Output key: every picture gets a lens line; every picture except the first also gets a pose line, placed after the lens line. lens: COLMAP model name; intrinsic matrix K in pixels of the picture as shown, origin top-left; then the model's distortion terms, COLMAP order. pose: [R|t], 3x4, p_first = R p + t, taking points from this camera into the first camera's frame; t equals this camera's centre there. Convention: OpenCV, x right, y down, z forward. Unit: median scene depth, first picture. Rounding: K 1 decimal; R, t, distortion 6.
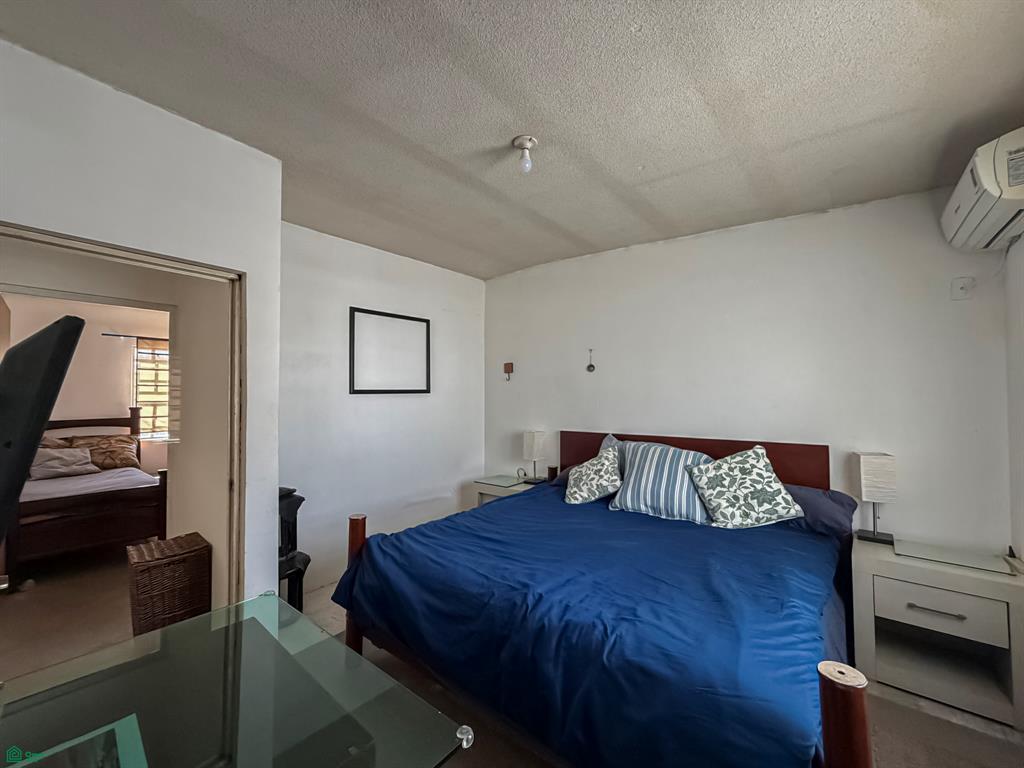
lens RADIAL K [[410.2, 0, 510.9], [0, 410.2, 386.2], [0, 0, 1]] dist [0.000017, 0.000529]
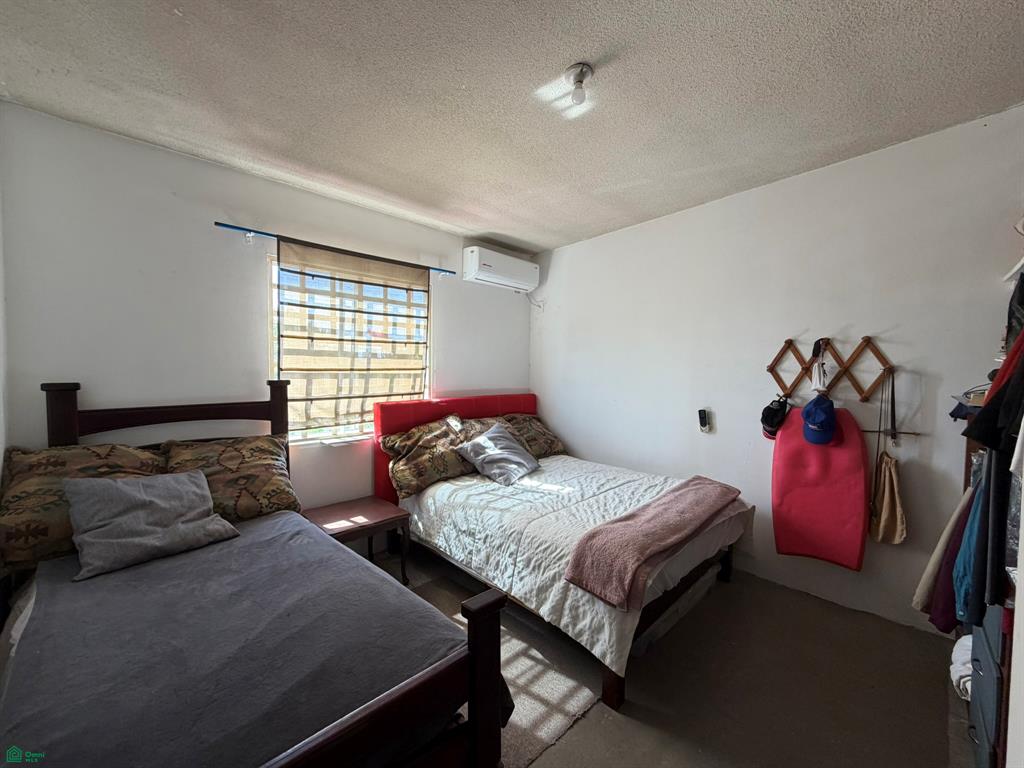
lens RADIAL K [[410.2, 0, 513.6], [0, 410.2, 382.9], [0, 0, 1]] dist [0.000017, 0.000529]
pose [[0.996660, 0.014448, -0.080373, -0.593222], [-0.010431, 0.998686, 0.050181, 0.026753], [0.080993, -0.049175, 0.995501, 0.530142]]
